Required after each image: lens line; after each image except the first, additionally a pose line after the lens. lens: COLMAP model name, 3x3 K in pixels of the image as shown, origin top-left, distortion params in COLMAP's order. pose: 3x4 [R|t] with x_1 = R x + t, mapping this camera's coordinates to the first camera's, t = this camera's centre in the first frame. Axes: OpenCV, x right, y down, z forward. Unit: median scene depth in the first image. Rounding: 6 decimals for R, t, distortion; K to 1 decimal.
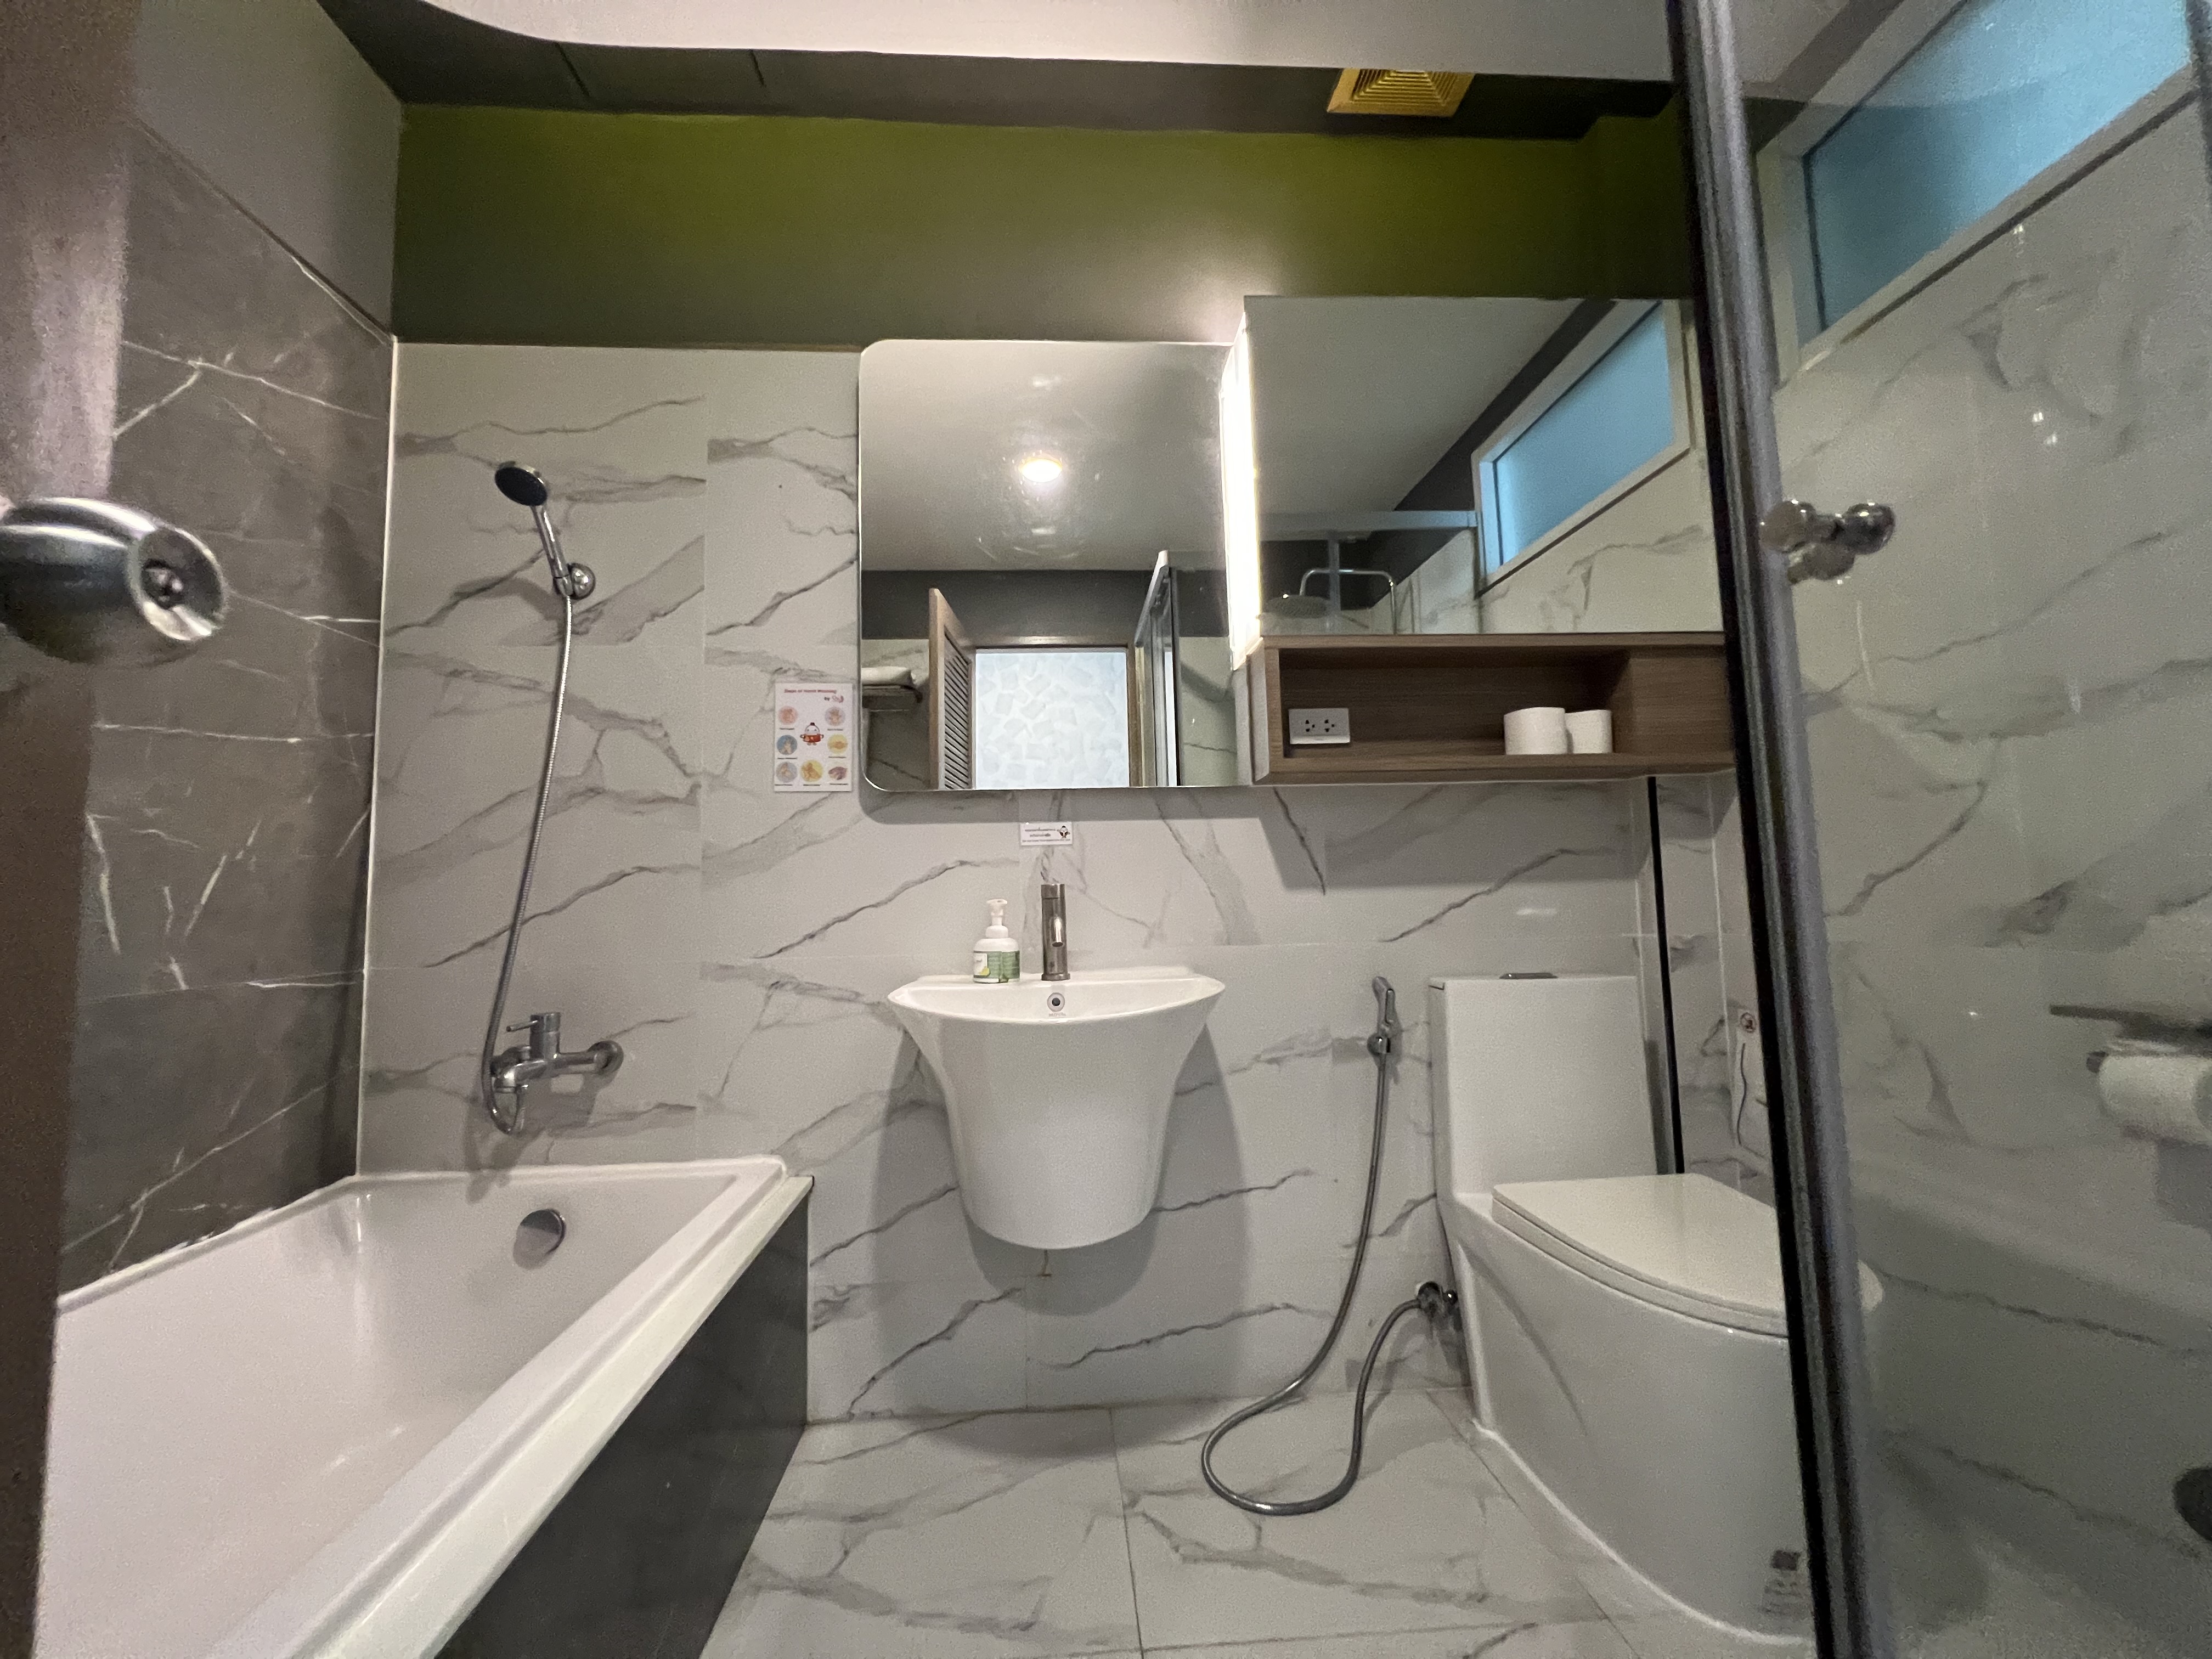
lens RADIAL K [[885.6, 0, 1102.6], [0, 885.6, 827.2], [0, 0, 1]] dist [-0.003619, 0.000894]
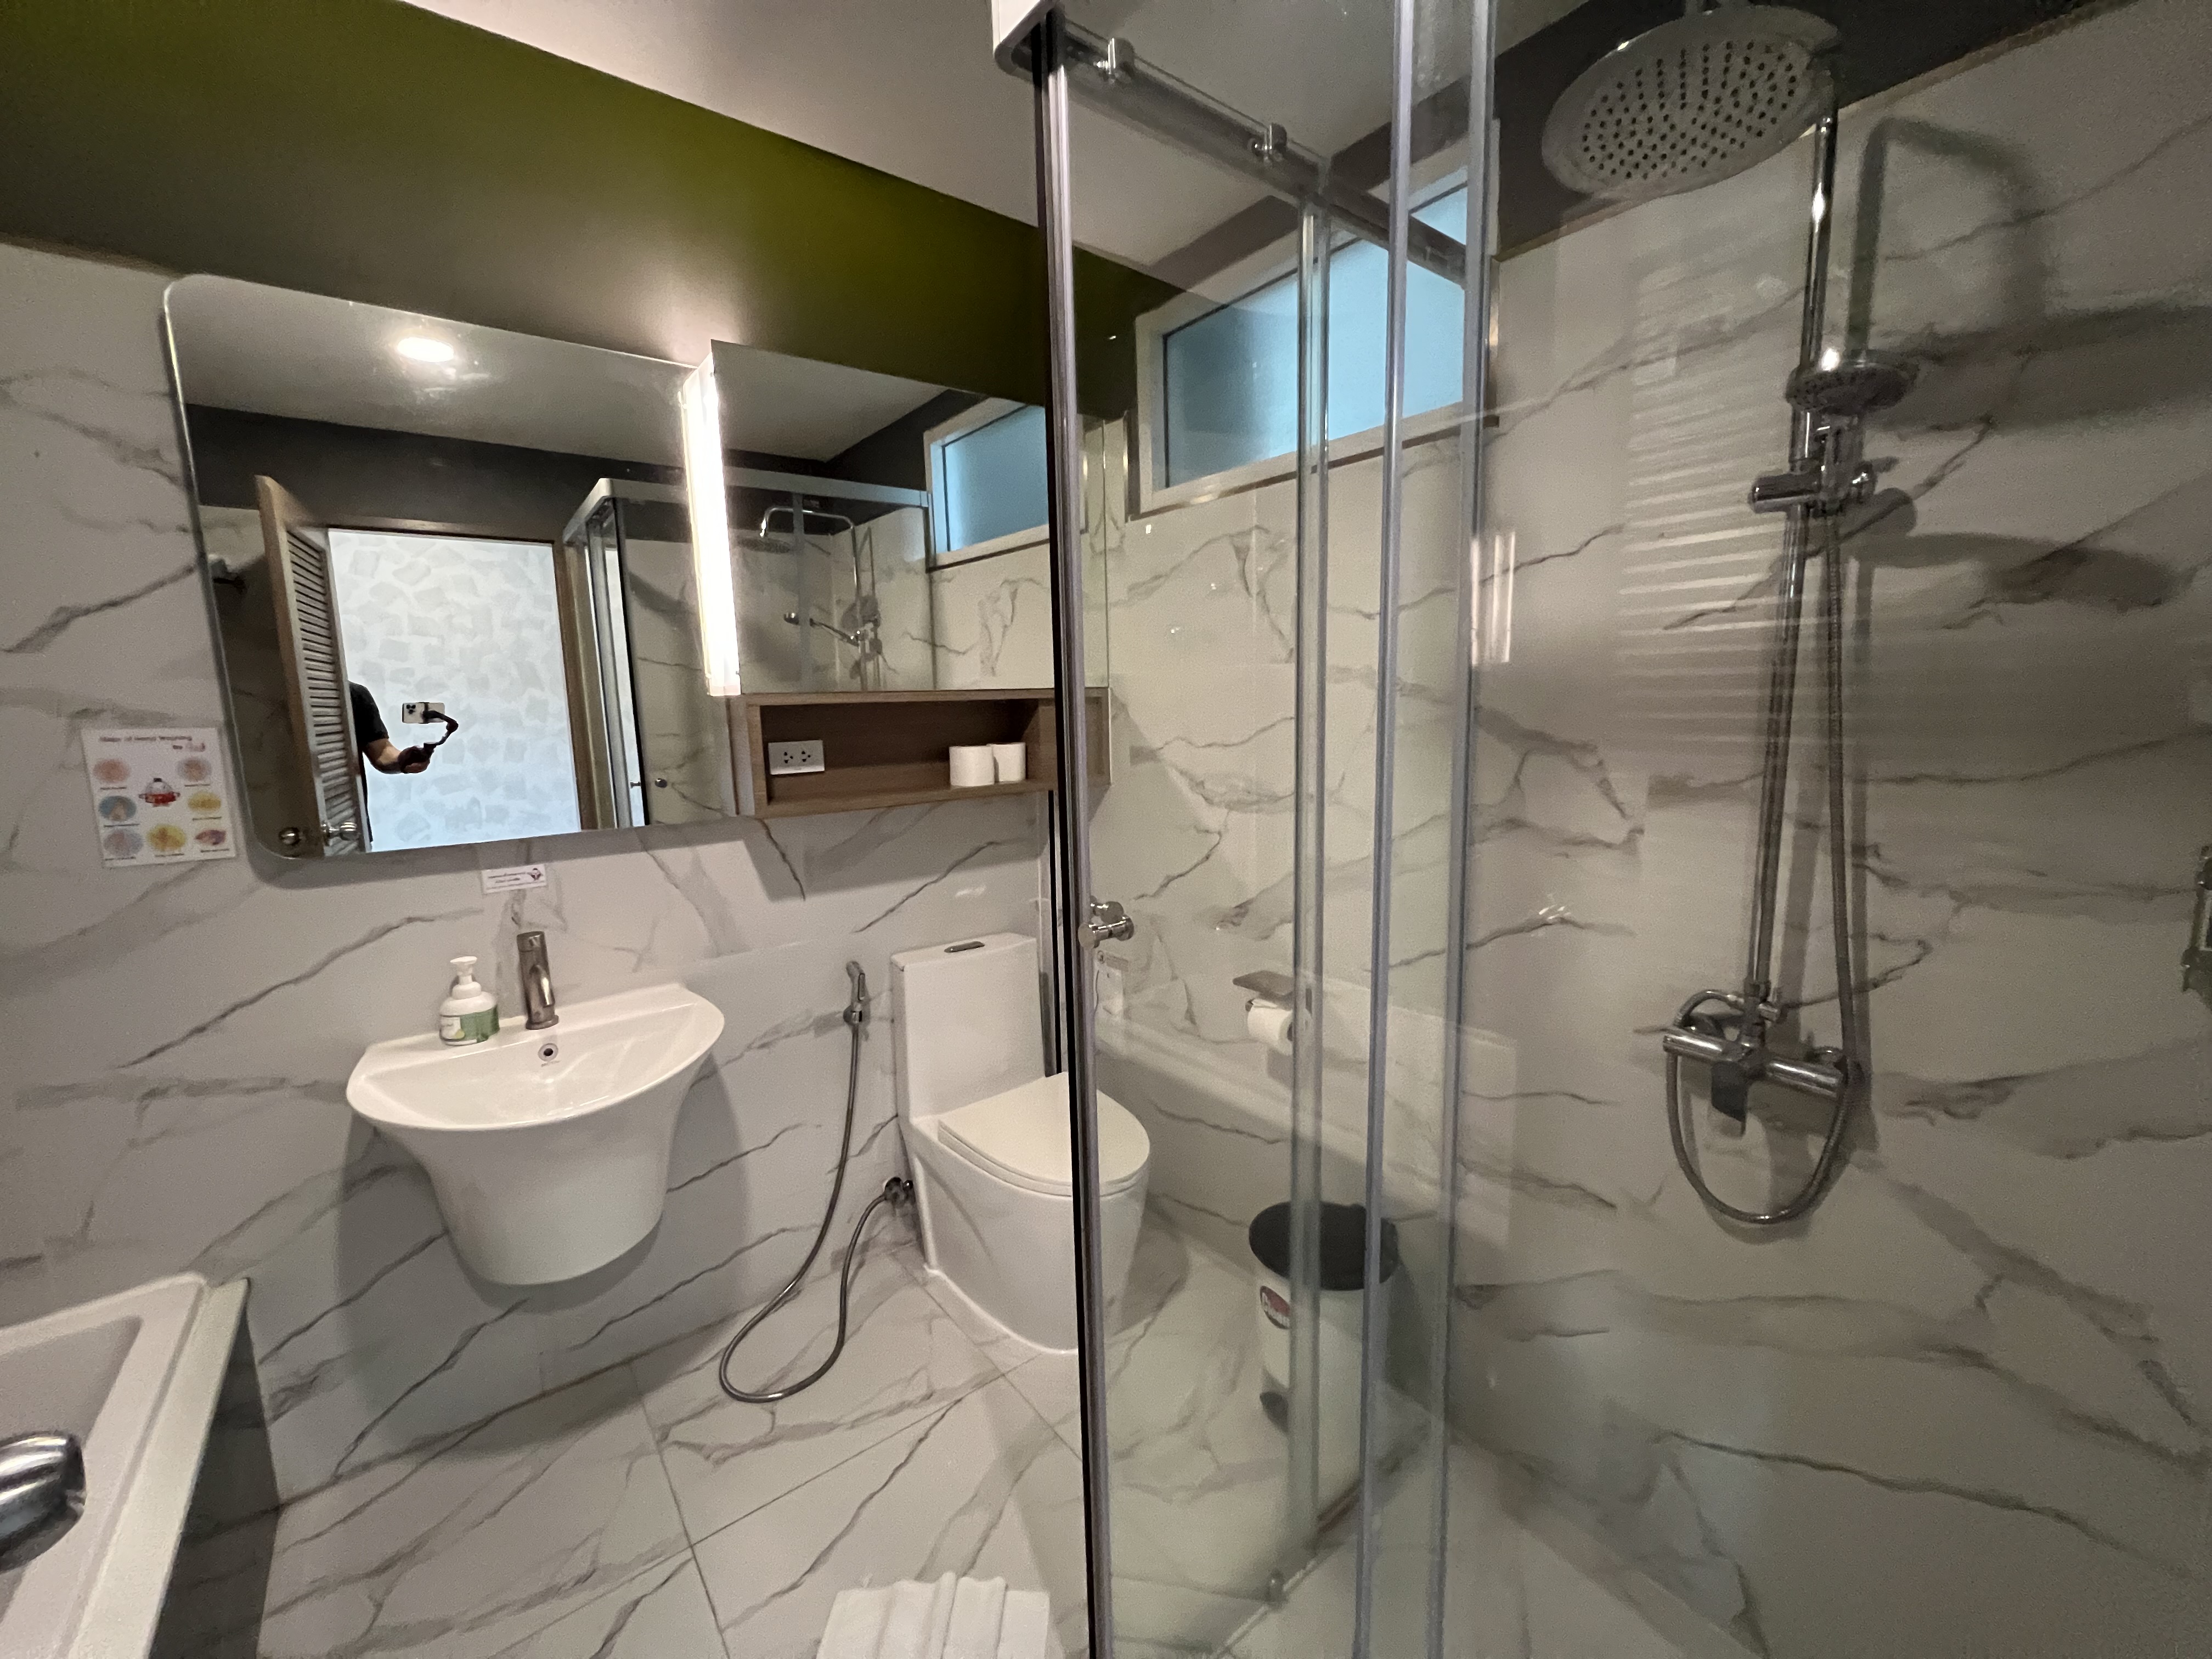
lens RADIAL K [[885.6, 0, 1103.8], [0, 885.6, 824.1], [0, 0, 1]] dist [-0.003619, 0.000894]
pose [[0.826831, -0.075034, 0.557423, -0.067083], [-0.044170, 0.979338, 0.197346, -0.278767], [-0.560713, -0.187793, 0.806433, -0.143577]]
